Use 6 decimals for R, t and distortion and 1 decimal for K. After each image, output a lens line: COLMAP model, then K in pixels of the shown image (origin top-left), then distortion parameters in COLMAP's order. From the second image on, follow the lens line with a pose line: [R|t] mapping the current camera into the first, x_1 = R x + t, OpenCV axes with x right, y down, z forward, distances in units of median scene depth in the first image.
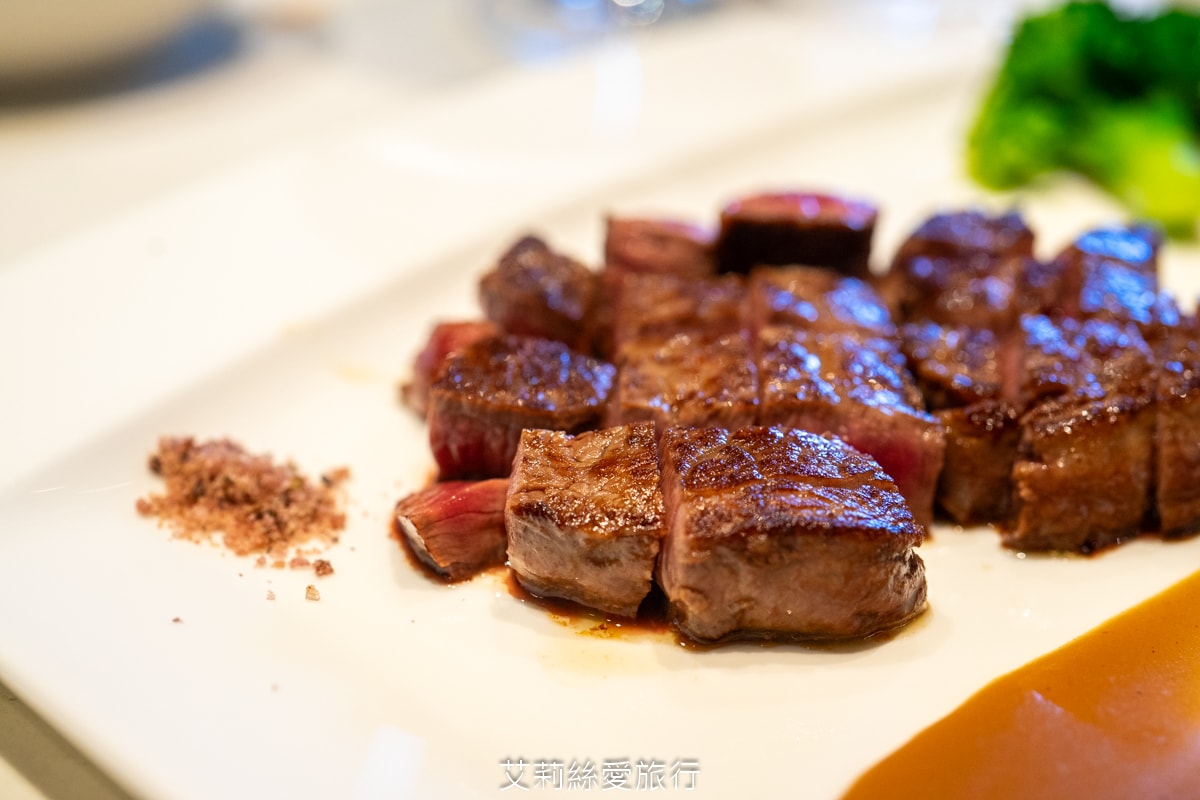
lens RADIAL K [[1793.8, 0, 597.3], [0, 1793.8, 399.6], [0, 0, 1]] dist [0.085210, 0.000000]
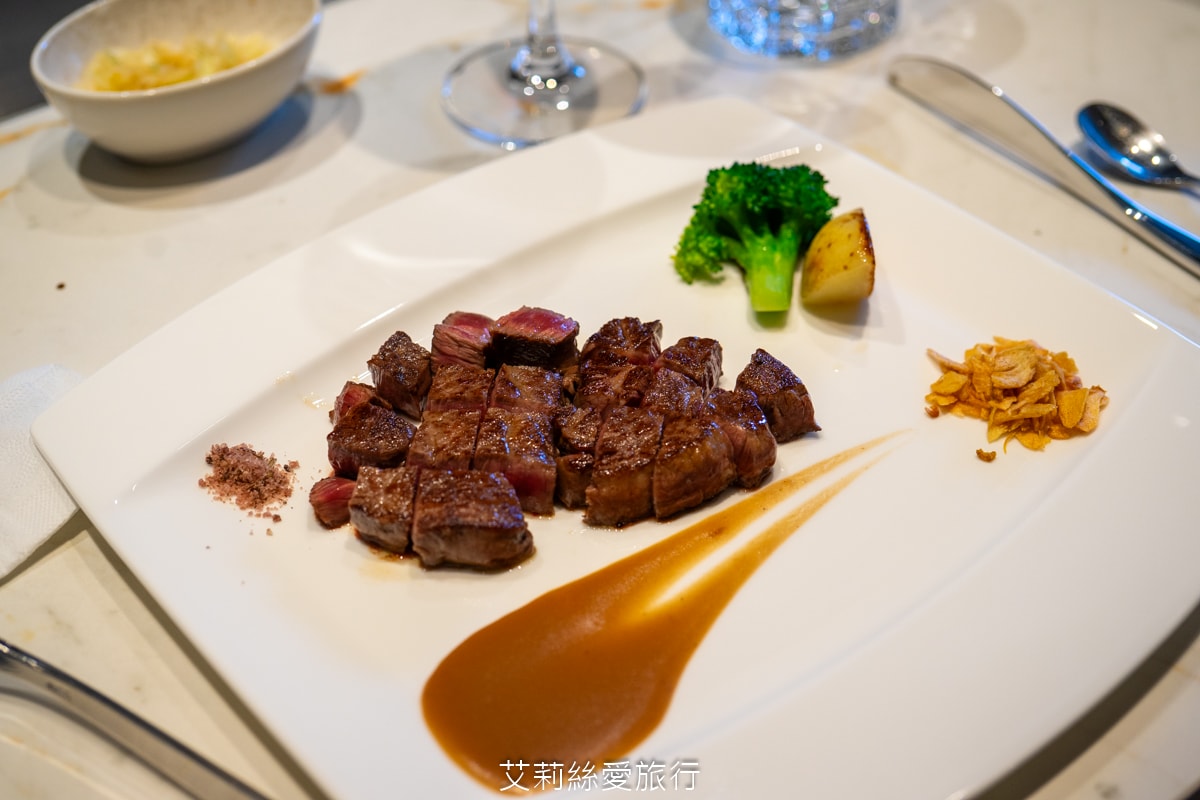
lens RADIAL K [[1793.8, 0, 601.8], [0, 1793.8, 400.0], [0, 0, 1]] dist [0.085210, 0.000000]
pose [[0.991184, 0.050201, -0.122613, 0.510858], [-0.023097, 0.976738, 0.213189, -0.531060], [0.130463, -0.208478, 0.969287, -1.084526]]
